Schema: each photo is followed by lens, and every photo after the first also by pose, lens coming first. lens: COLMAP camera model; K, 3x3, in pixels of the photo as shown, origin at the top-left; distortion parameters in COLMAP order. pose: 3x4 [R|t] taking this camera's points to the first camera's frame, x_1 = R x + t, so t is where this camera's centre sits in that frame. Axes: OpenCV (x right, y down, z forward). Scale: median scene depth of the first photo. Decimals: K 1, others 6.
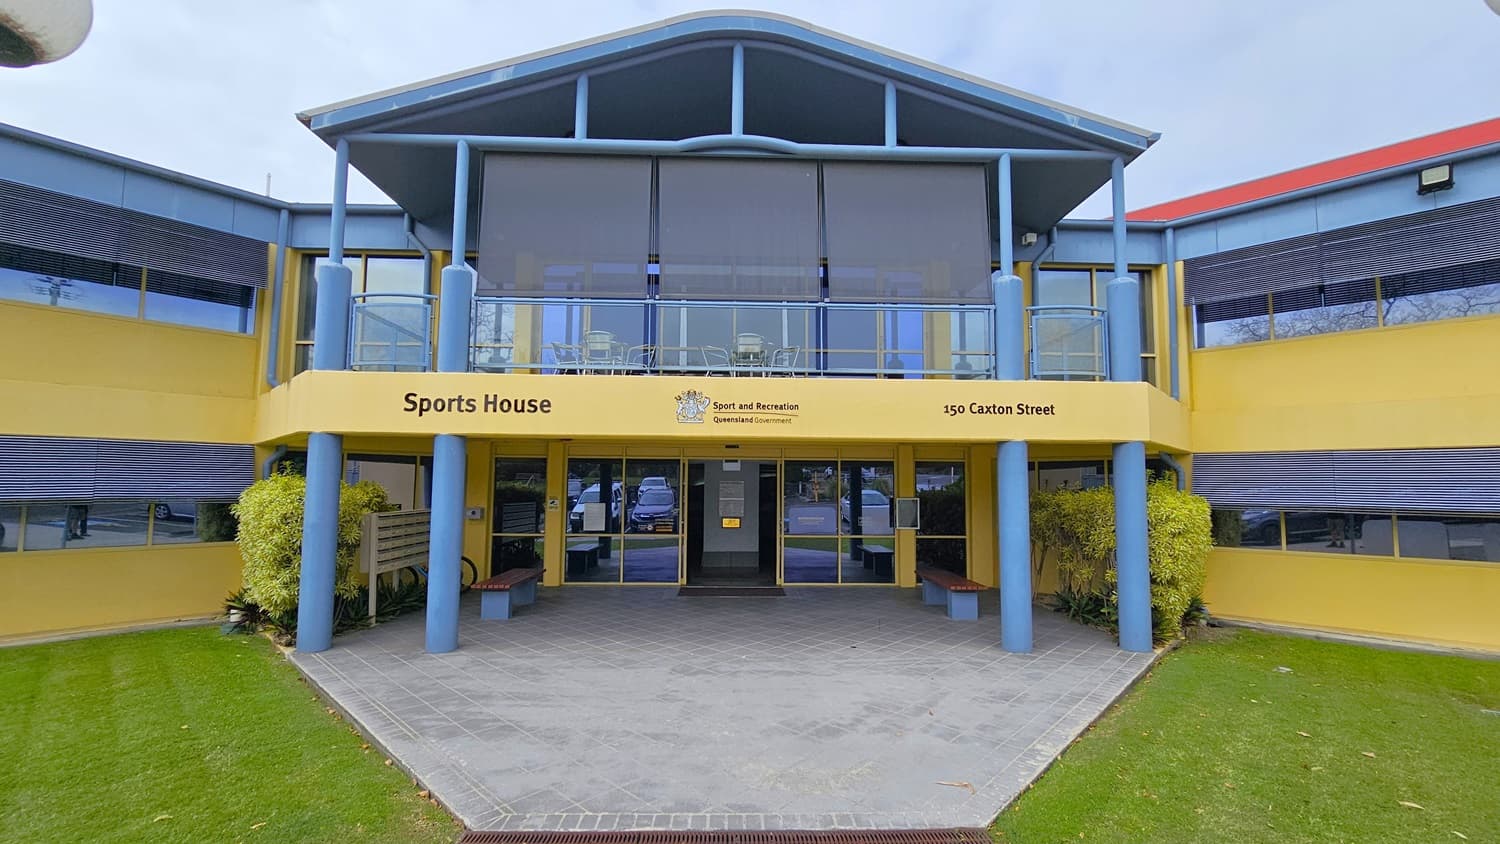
lens RADIAL K [[615.1, 0, 747.6], [0, 615.1, 442.0], [0, 0, 1]] dist [-0.001252, -0.000695]
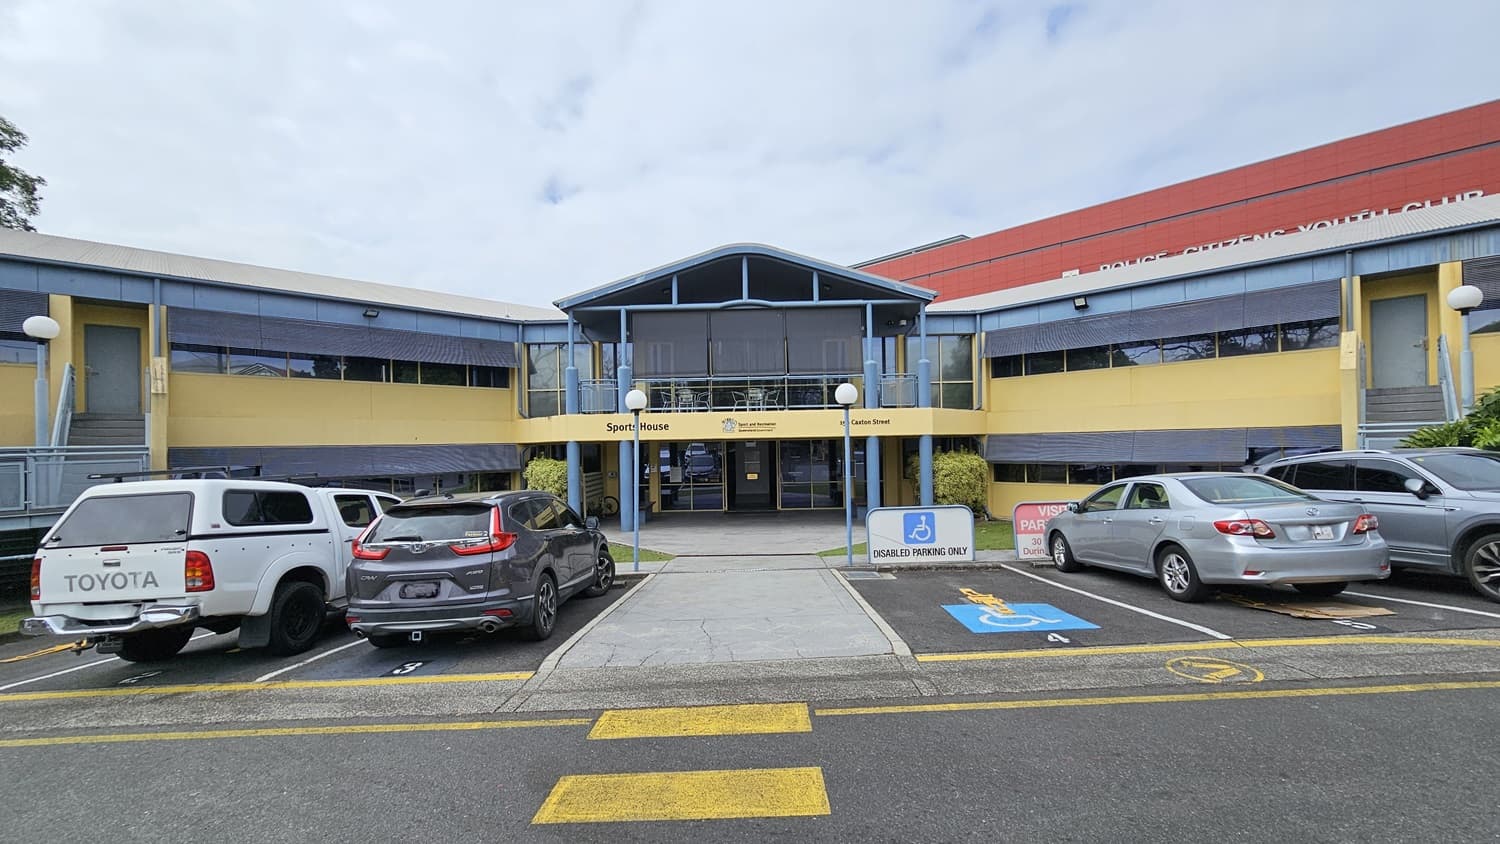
lens RADIAL K [[615.1, 0, 747.6], [0, 615.1, 442.0], [0, 0, 1]] dist [-0.001252, -0.000695]
pose [[0.998368, -0.026761, -0.050443, 0.085914], [0.030156, 0.997244, 0.067780, -0.137413], [0.048490, -0.069191, 0.996424, -1.194014]]
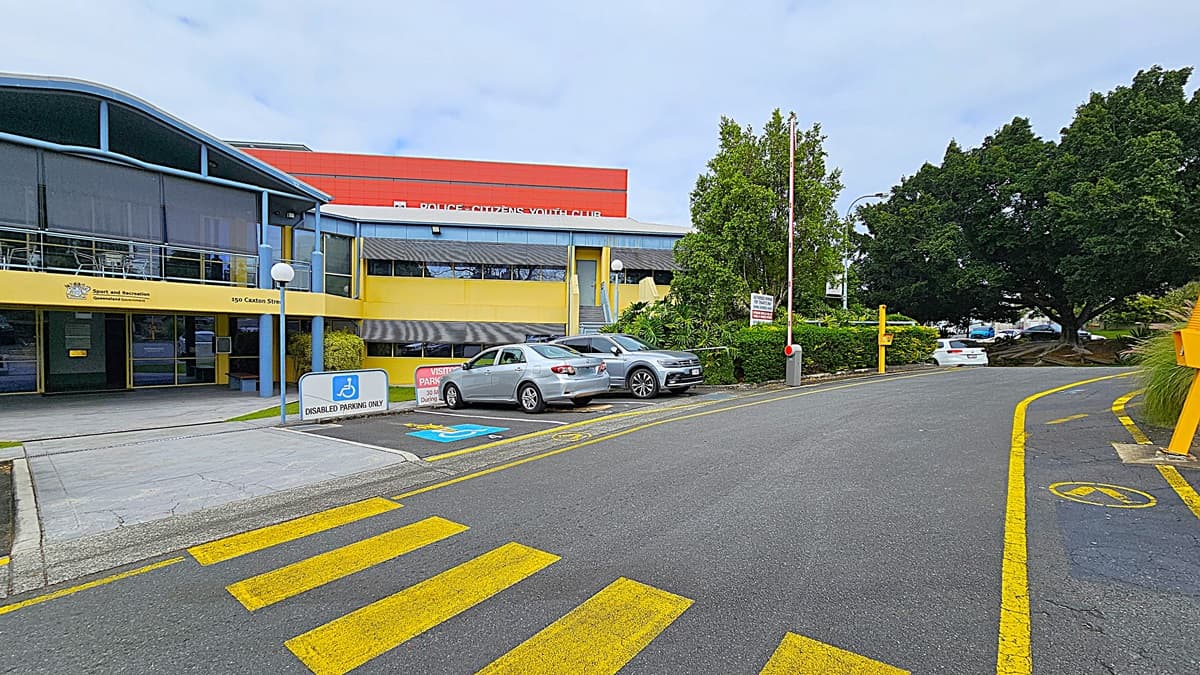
lens RADIAL K [[492.0, 0, 598.0], [0, 492.0, 353.5], [0, 0, 1]] dist [-0.001252, -0.000695]
pose [[0.658738, -0.022248, 0.752044, -0.168063], [-0.071440, 0.993197, 0.091958, -0.113387], [-0.748973, -0.114303, 0.652667, -1.232208]]
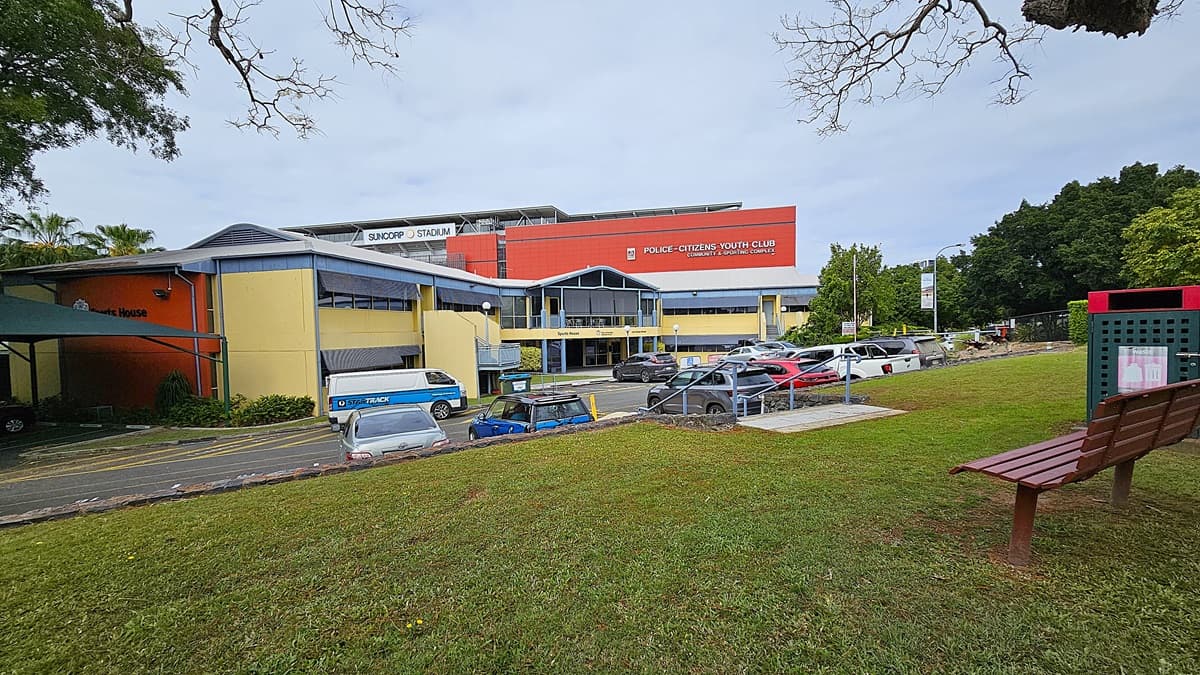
lens RADIAL K [[492.0, 0, 598.0], [0, 492.0, 353.5], [0, 0, 1]] dist [-0.001252, -0.000695]
pose [[0.872946, -0.047362, 0.485511, -2.346572], [-0.011932, 0.992905, 0.118312, -0.407904], [-0.487670, -0.109073, 0.866188, -3.107358]]
